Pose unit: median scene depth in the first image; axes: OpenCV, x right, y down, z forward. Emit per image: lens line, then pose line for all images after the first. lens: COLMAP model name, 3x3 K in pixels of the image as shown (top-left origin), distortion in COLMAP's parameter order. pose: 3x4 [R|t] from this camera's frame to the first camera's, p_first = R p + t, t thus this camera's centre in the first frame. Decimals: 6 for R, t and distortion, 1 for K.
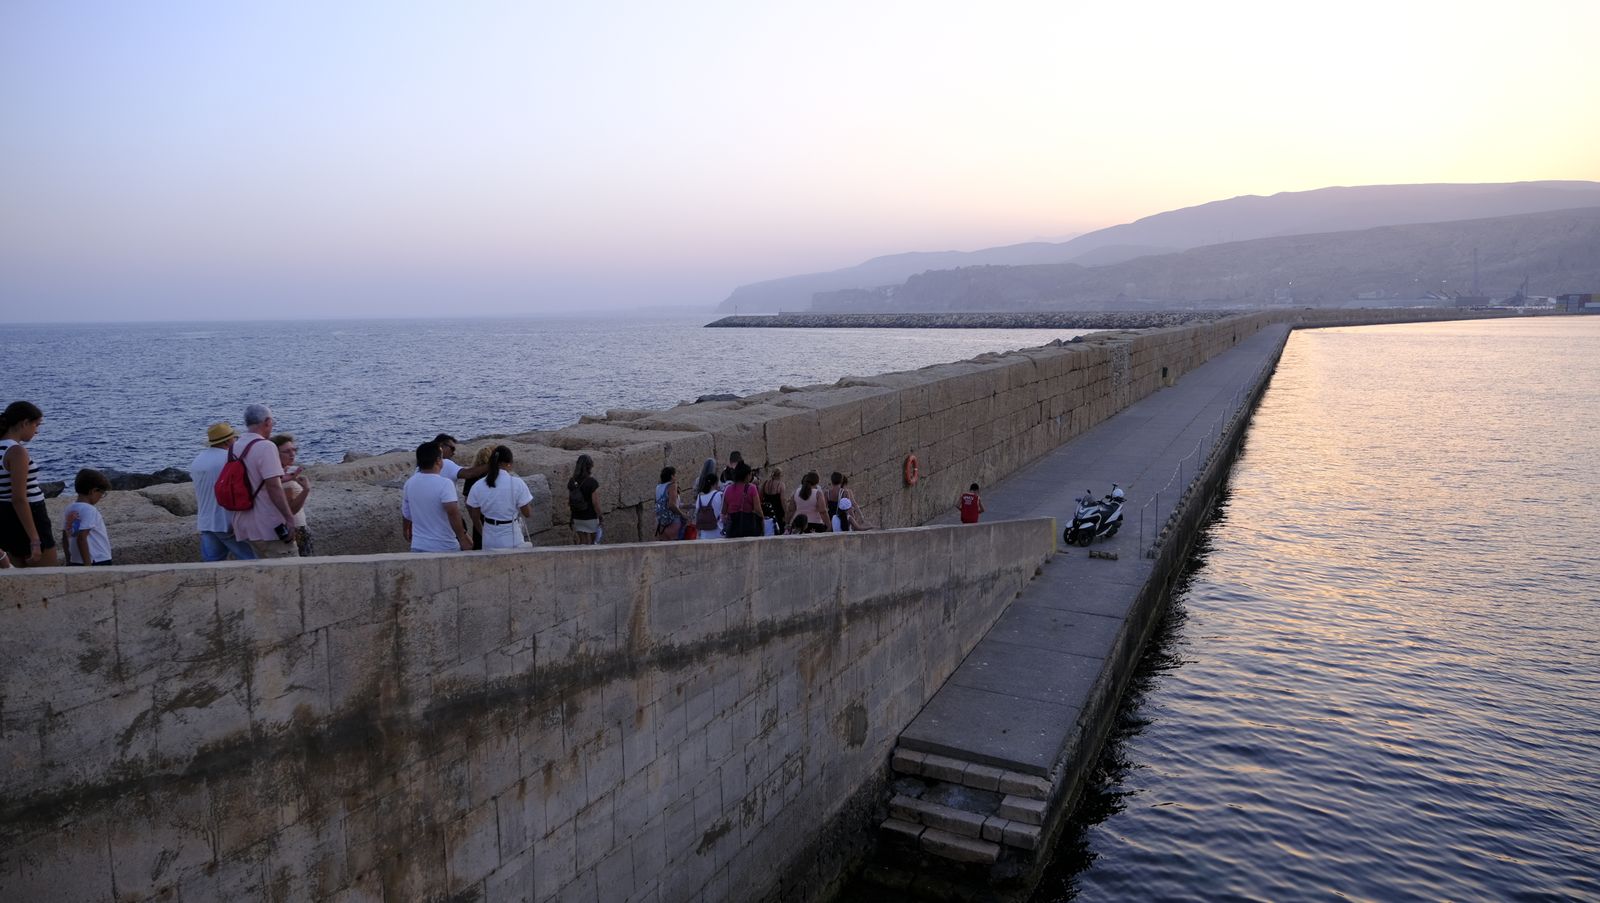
lens RADIAL K [[1194.2, 0, 800.0], [0, 1194.2, 451.5], [0, 0, 1]] dist [0.005476, 0.000731]
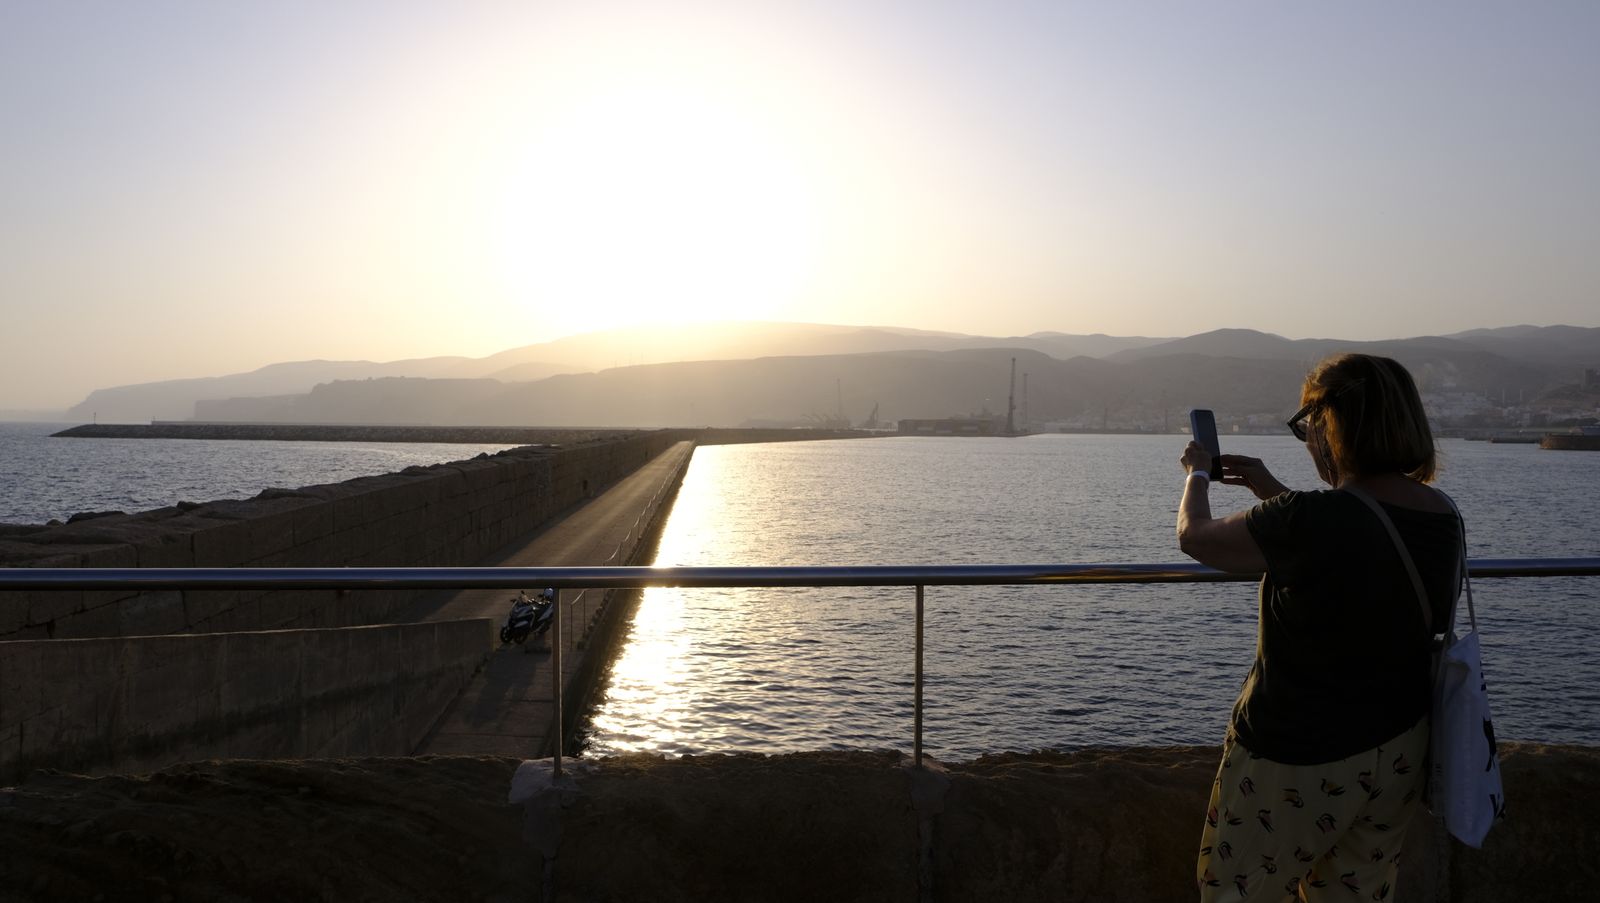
lens RADIAL K [[2920.9, 0, 800.0], [0, 2920.9, 451.5], [0, 0, 1]] dist [-0.015950, 0.086785]
pose [[0.918005, 0.018117, 0.396154, -0.574956], [0.027489, 0.993646, -0.109141, 0.202333], [-0.395614, 0.111082, 0.911674, -1.513668]]
